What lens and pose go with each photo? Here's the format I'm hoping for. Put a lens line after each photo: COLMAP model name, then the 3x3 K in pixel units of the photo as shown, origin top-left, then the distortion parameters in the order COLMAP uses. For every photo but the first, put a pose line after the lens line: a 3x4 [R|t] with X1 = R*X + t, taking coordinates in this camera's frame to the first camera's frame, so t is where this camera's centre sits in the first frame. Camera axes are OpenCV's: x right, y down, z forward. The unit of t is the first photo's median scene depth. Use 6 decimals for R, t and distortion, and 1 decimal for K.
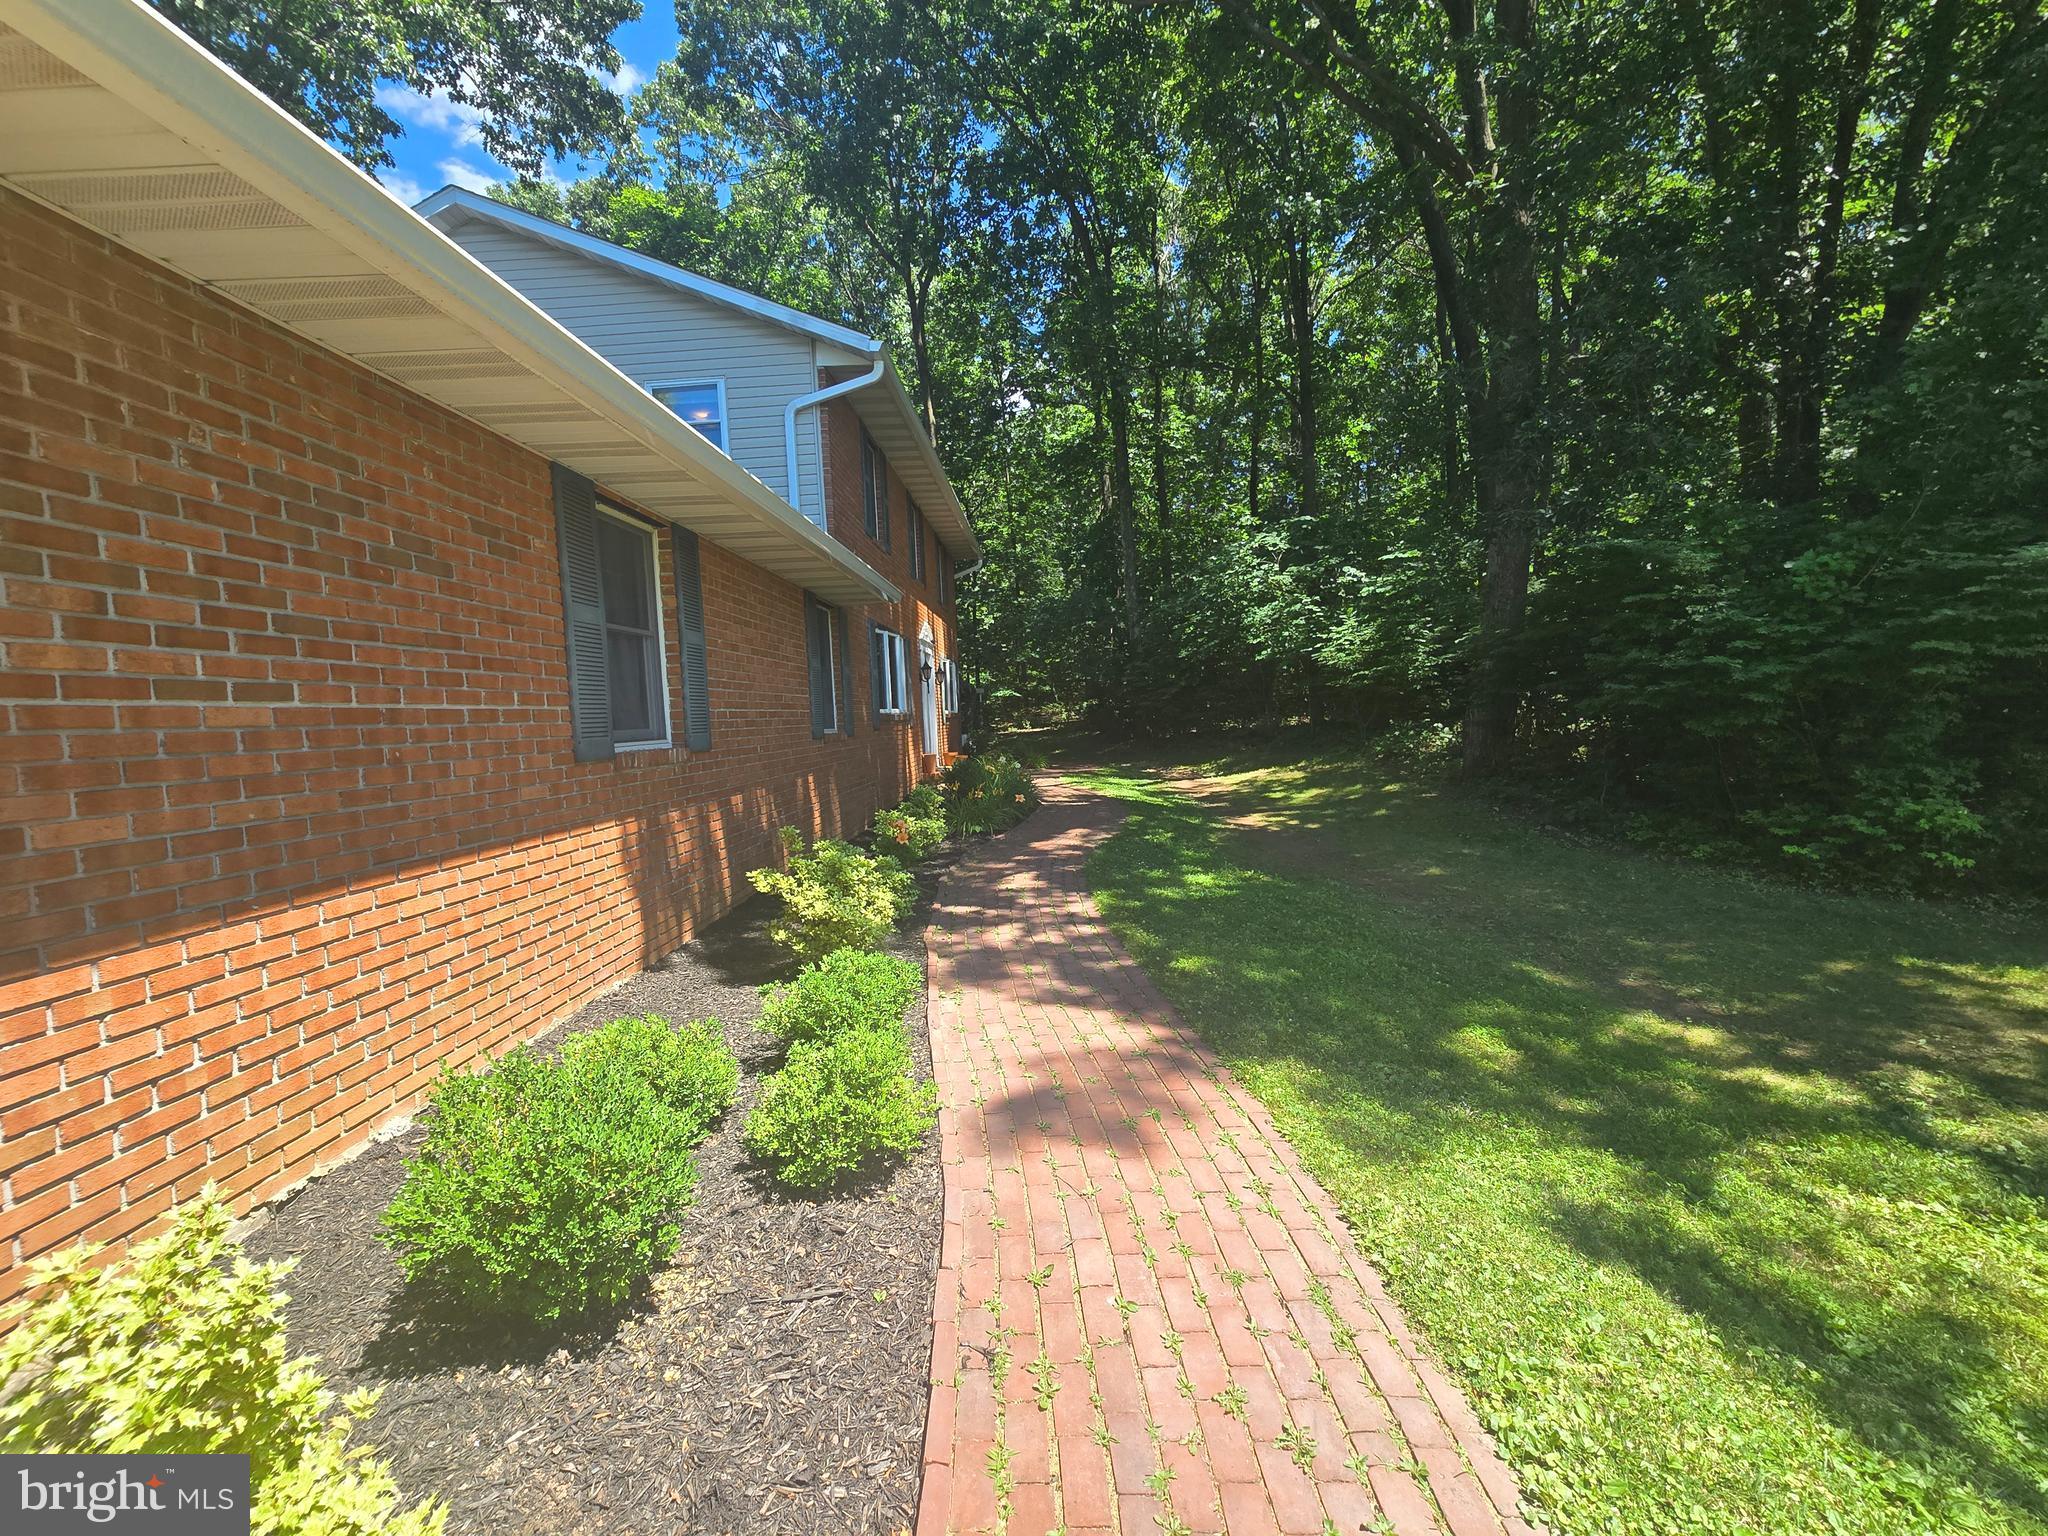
lens RADIAL K [[847.4, 0, 1023.3], [0, 847.4, 783.0], [0, 0, 1]] dist [-0.002804, -0.000815]
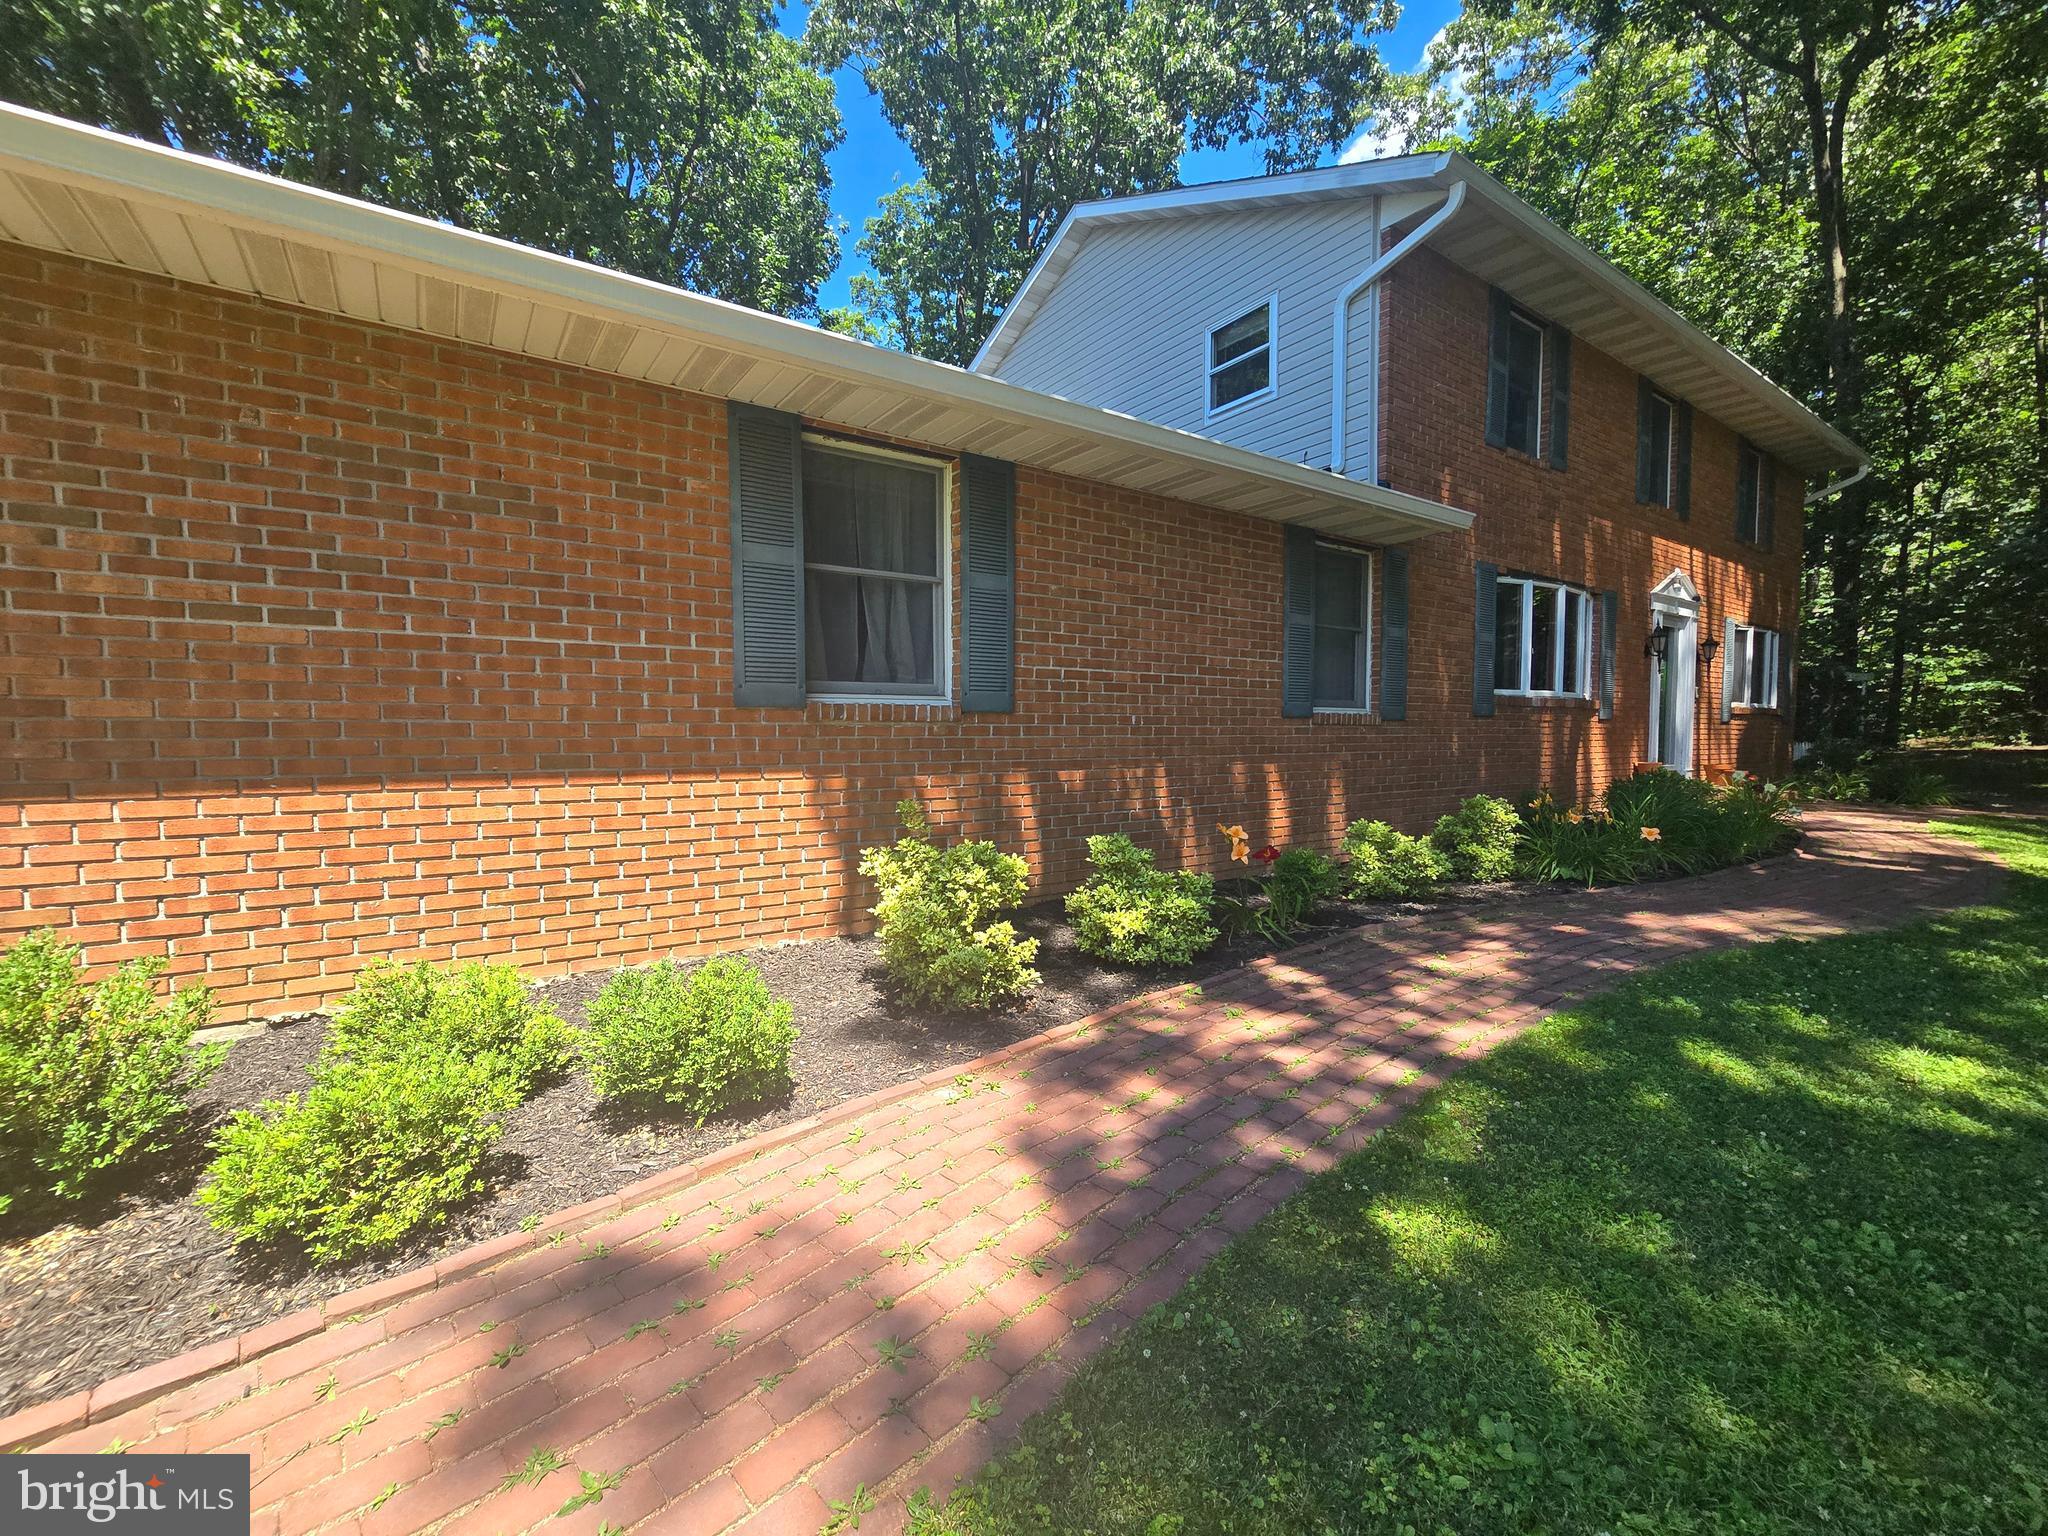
lens RADIAL K [[847.4, 0, 1023.3], [0, 847.4, 783.0], [0, 0, 1]] dist [-0.002804, -0.000815]
pose [[0.595665, 0.085057, -0.798717, 0.701416], [-0.087551, 0.995328, 0.040702, -0.006924], [0.798447, 0.045684, 0.600329, 1.033924]]
